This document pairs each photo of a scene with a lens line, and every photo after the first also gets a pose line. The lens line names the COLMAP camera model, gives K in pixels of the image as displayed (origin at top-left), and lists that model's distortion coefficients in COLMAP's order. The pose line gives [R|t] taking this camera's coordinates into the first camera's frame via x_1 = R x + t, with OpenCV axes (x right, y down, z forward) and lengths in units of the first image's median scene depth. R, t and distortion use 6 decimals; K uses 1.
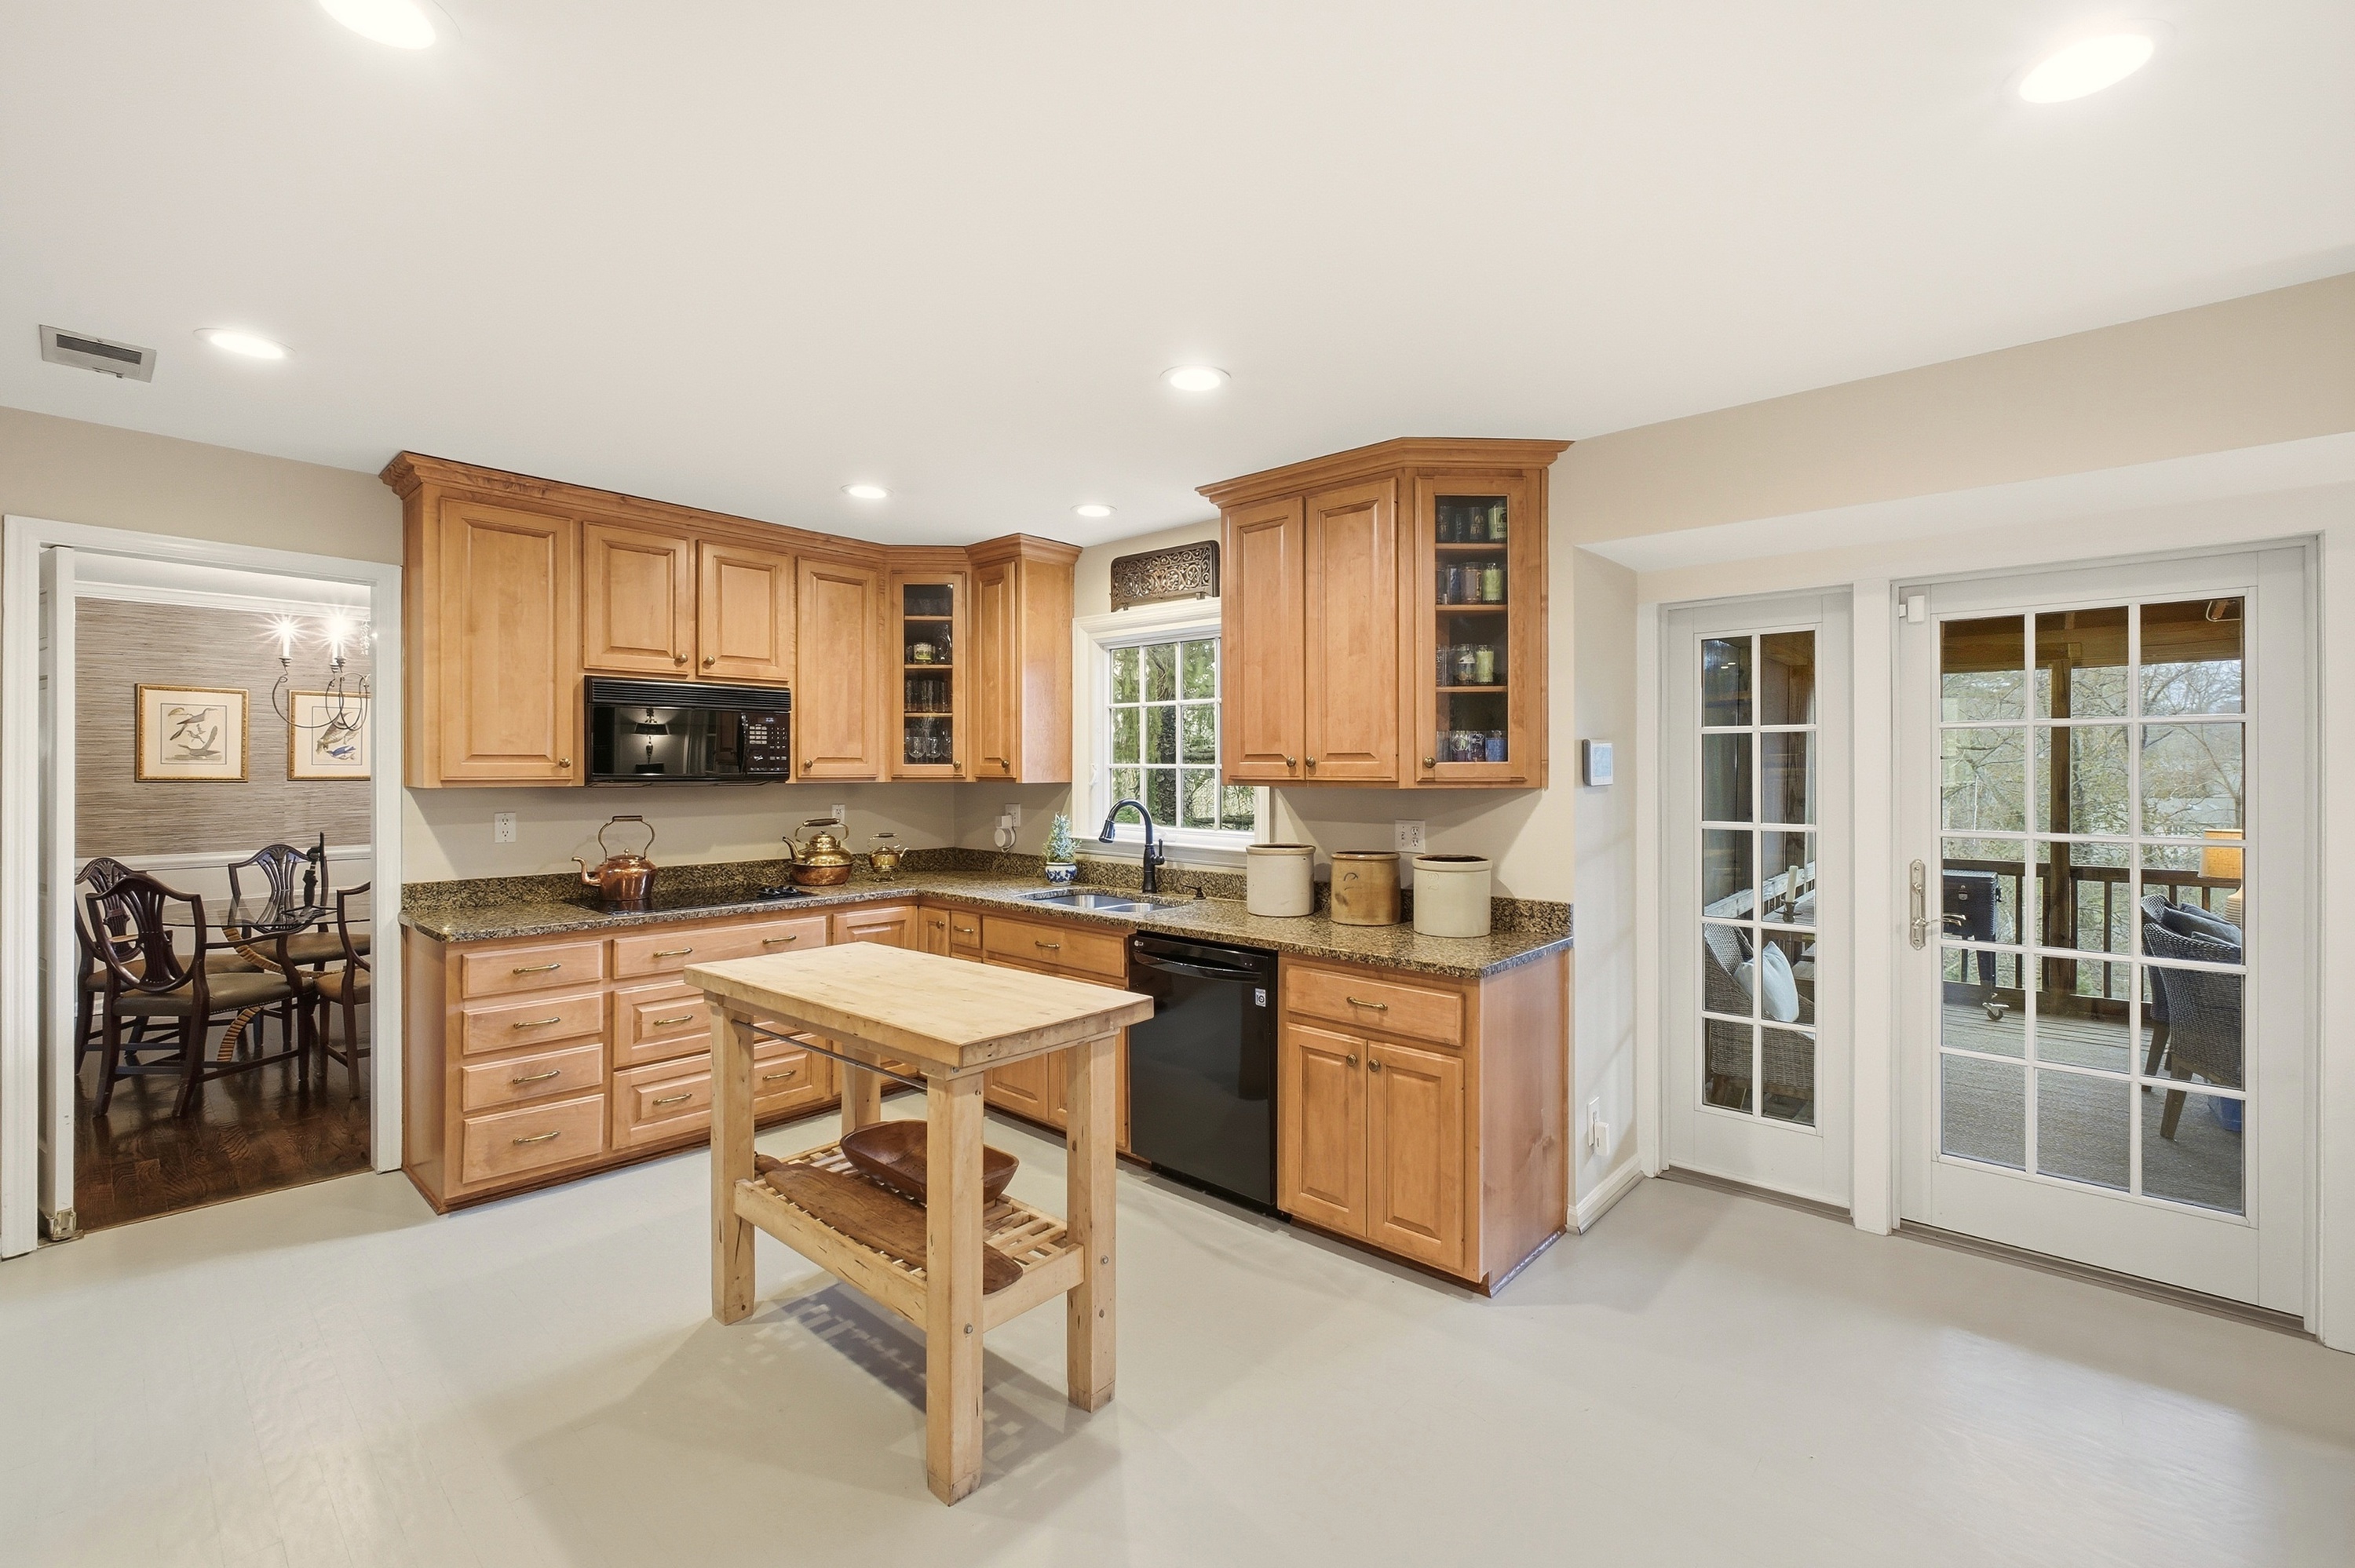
lens RADIAL K [[1006.5, 0, 1209.2], [0, 1006.5, 764.5], [0, 0, 1]] dist [-0.001744, 0.000902]
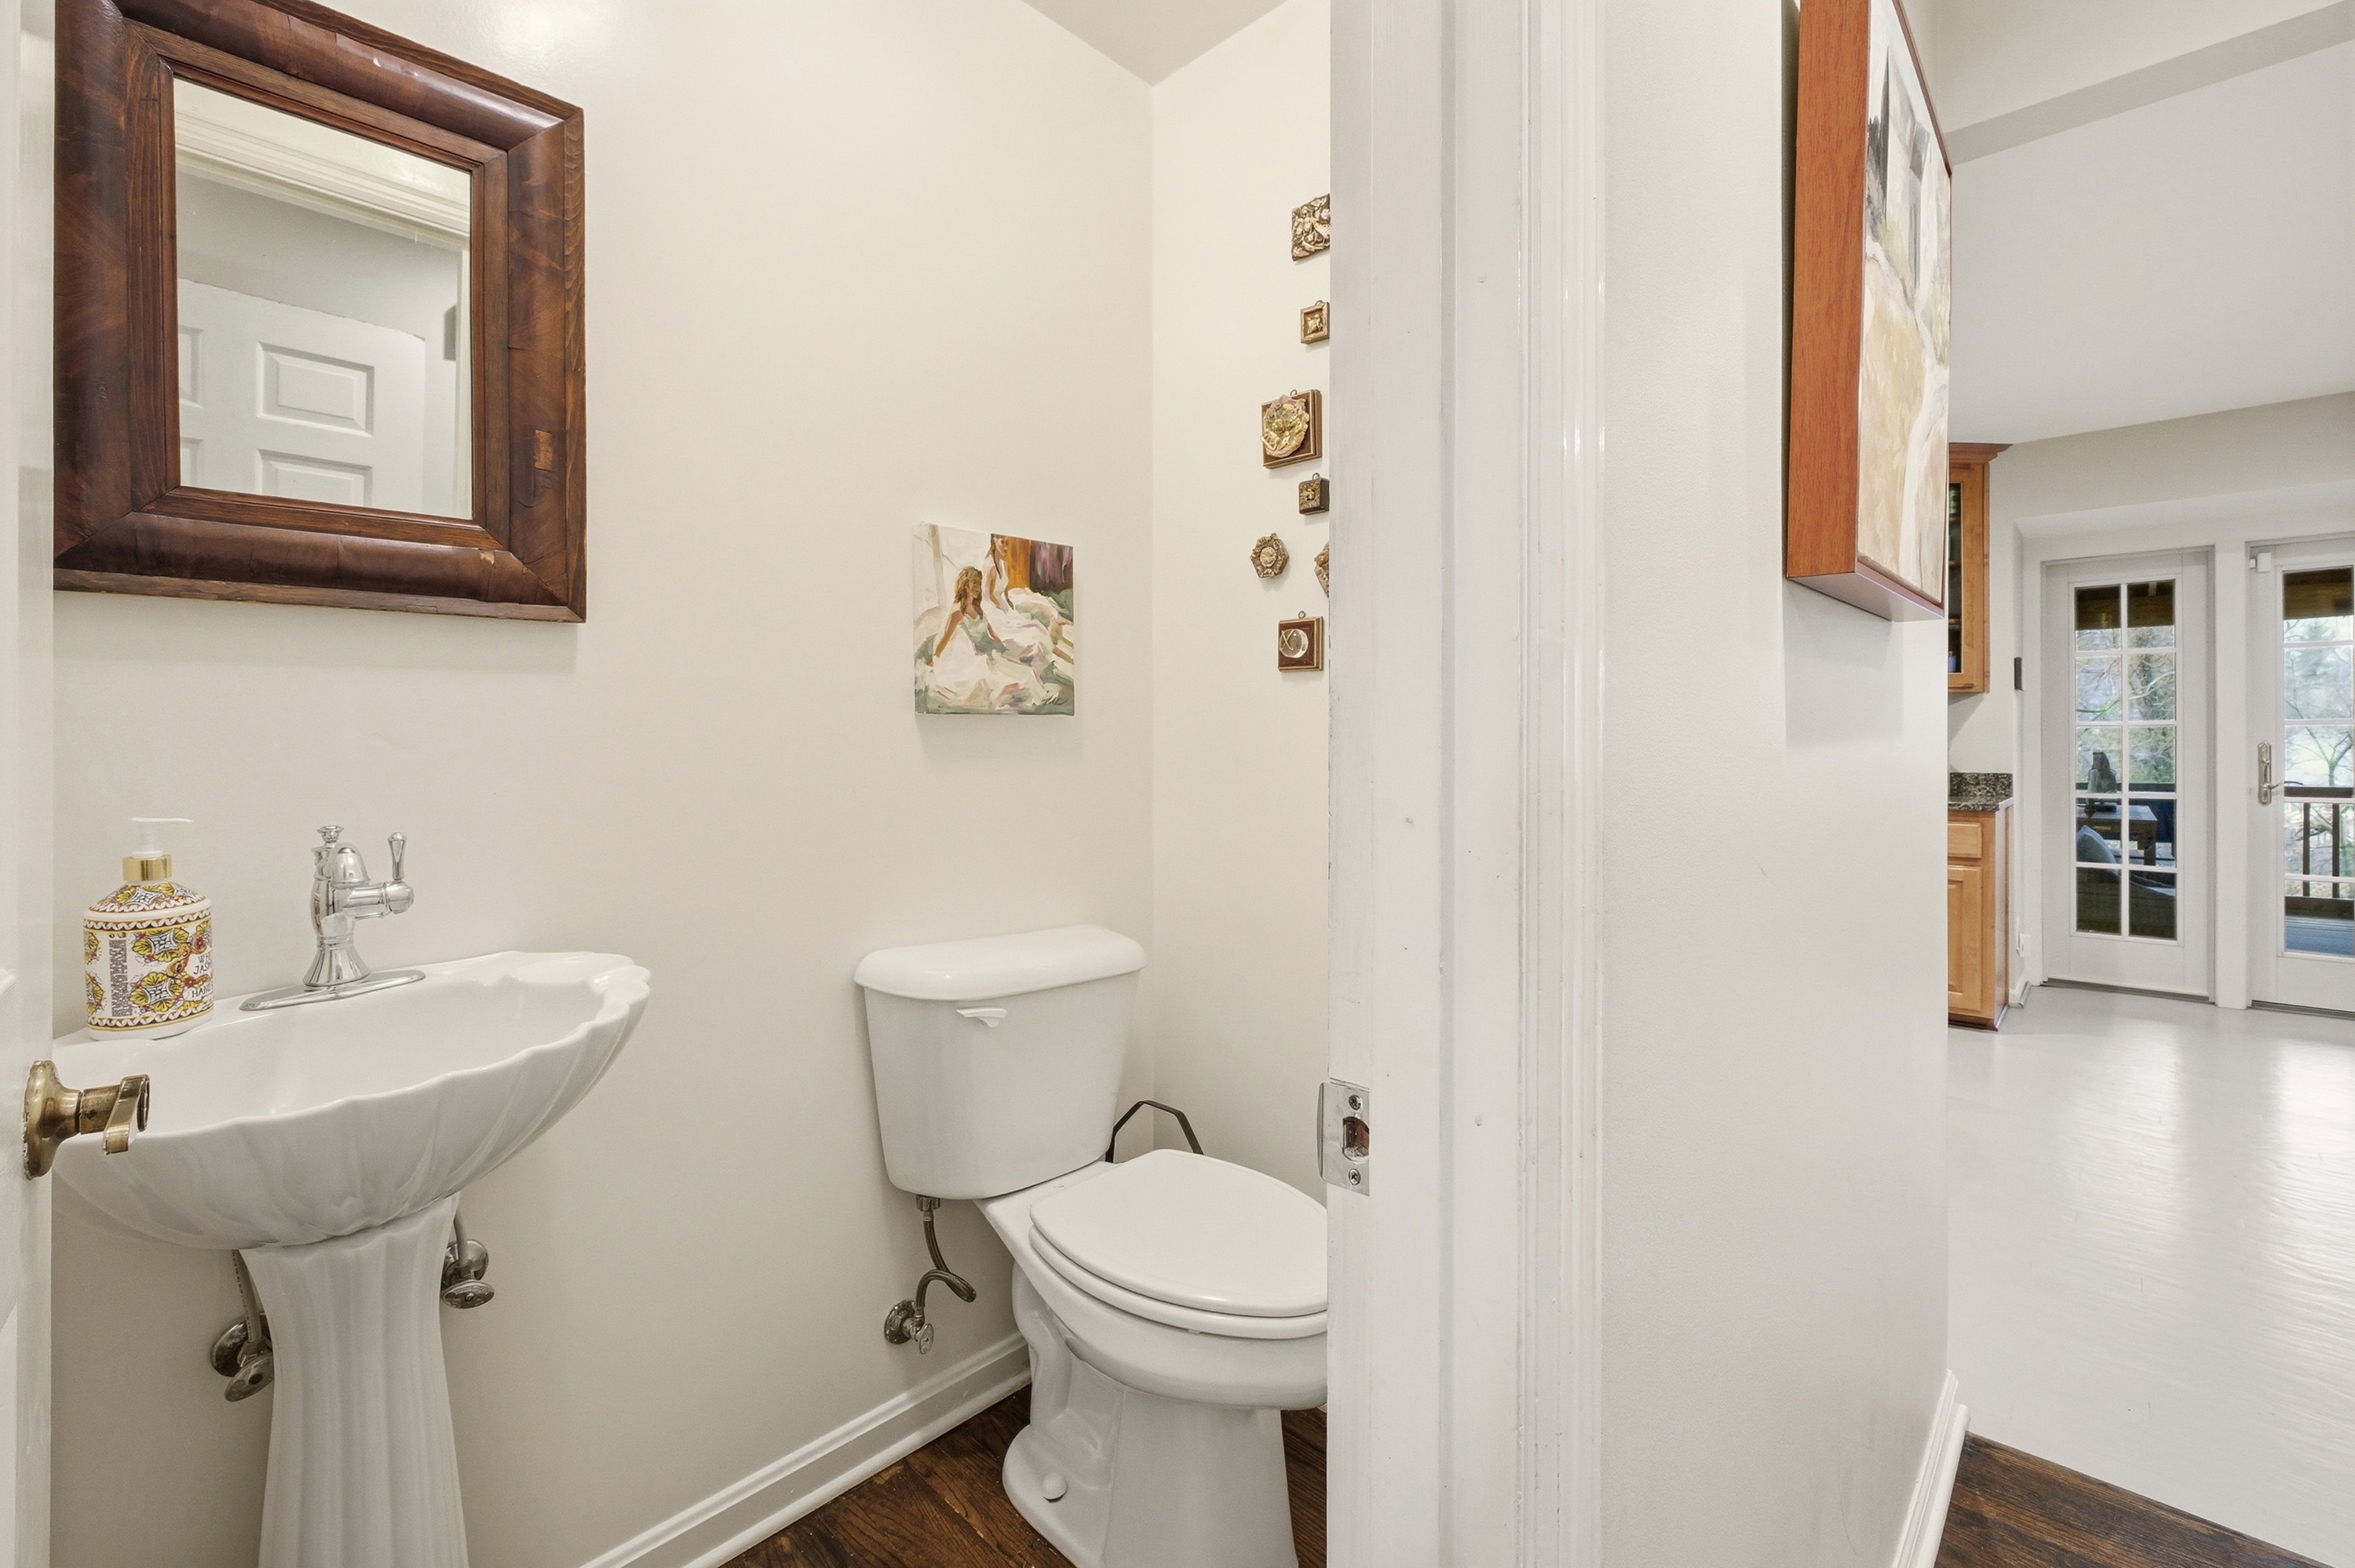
lens RADIAL K [[1006.5, 0, 1199.4], [0, 1006.5, 742.6], [0, 0, 1]] dist [-0.001744, 0.000902]
pose [[0.999543, -0.000086, -0.030243, -0.669044], [0.000181, 0.999995, 0.003129, 0.082960], [0.030243, -0.003133, 0.999538, -0.400385]]
